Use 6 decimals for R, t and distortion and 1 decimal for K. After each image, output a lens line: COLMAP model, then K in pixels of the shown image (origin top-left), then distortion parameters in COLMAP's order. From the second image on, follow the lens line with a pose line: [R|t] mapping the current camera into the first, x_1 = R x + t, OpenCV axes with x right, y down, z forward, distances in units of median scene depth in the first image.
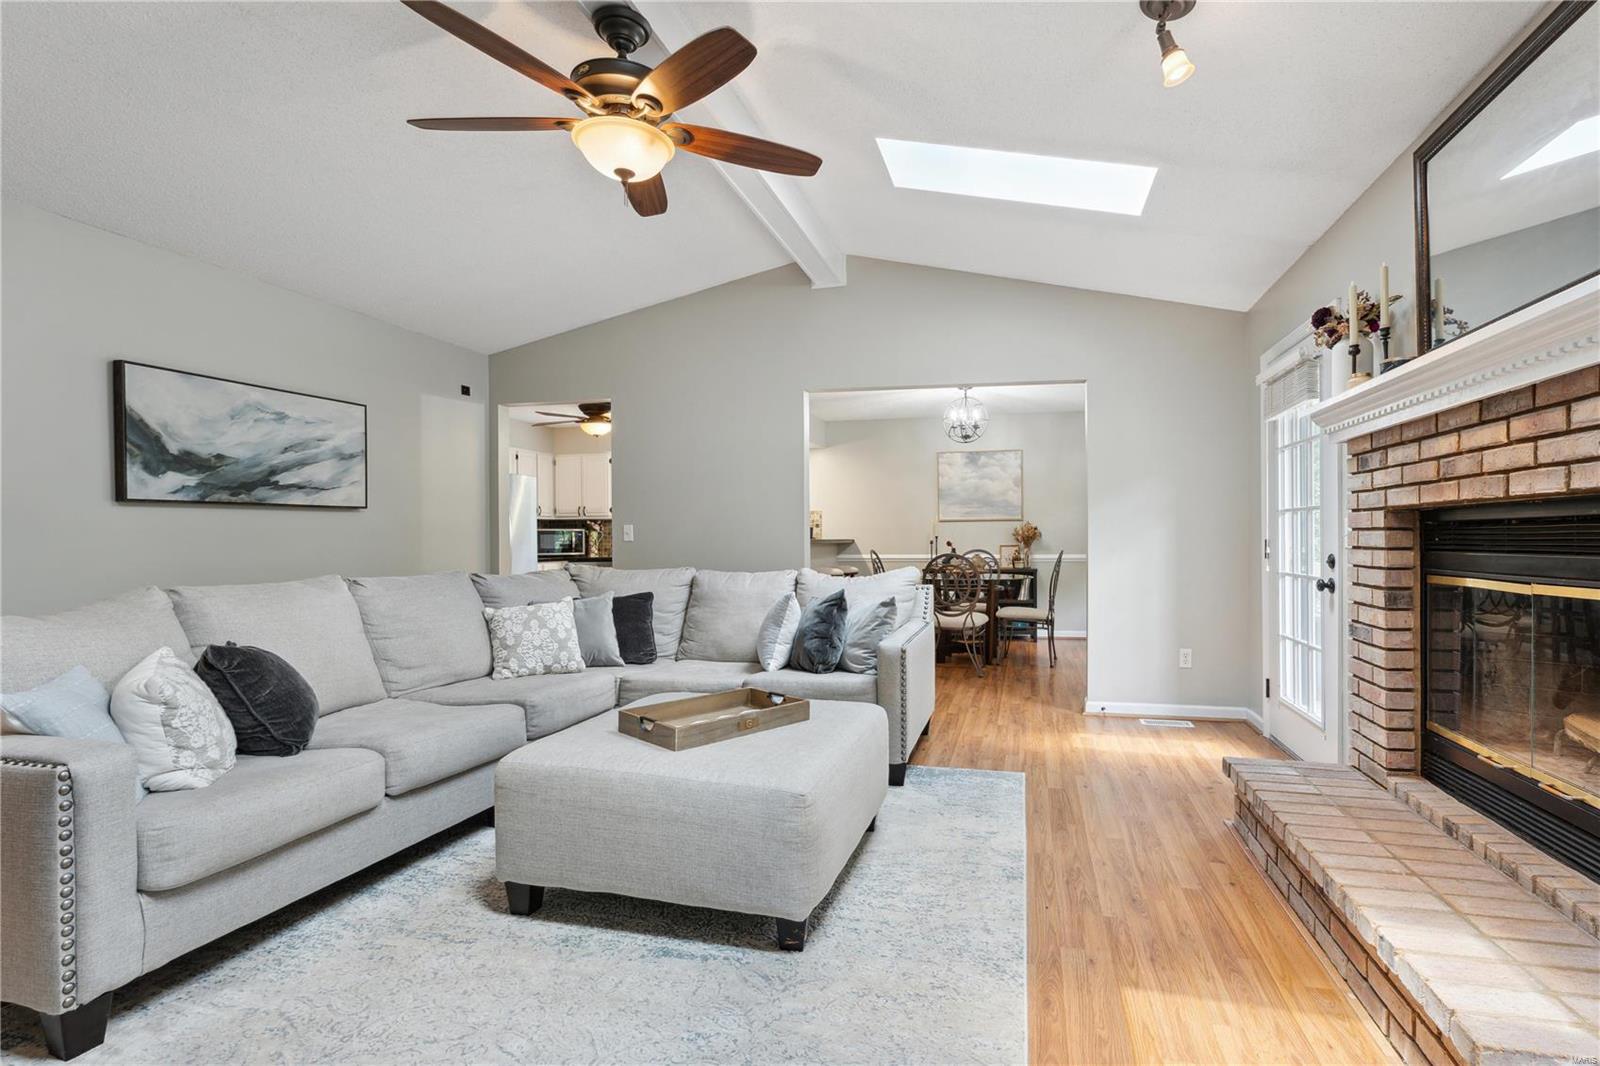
lens RADIAL K [[735.0, 0, 869.6], [0, 735.0, 537.1], [0, 0, 1]] dist [-0.000763, -0.000082]
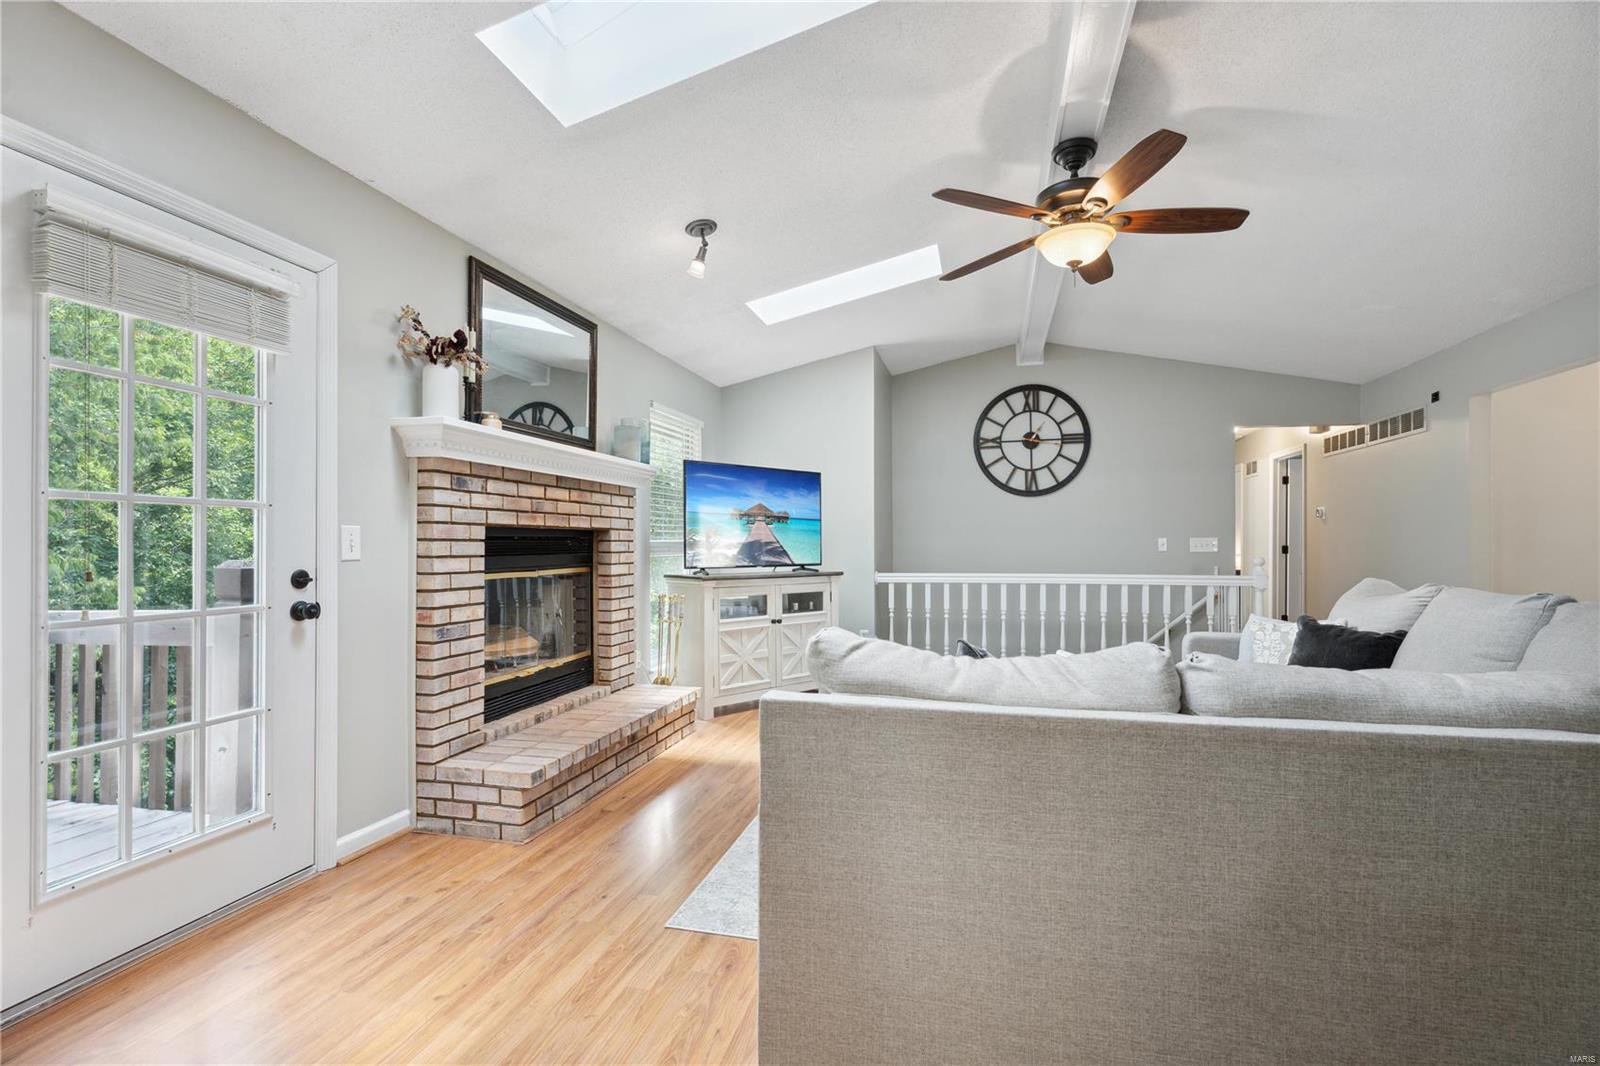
lens RADIAL K [[726.8, 0, 800.0], [0, 726.8, 533.0], [0, 0, 1]] dist [0.000195, -0.000140]
pose [[-0.999119, 0.000763, 0.041956, 0.065619], [0.000143, 0.999891, -0.014785, -0.003795], [-0.041962, -0.014766, -0.999010, 1.508283]]
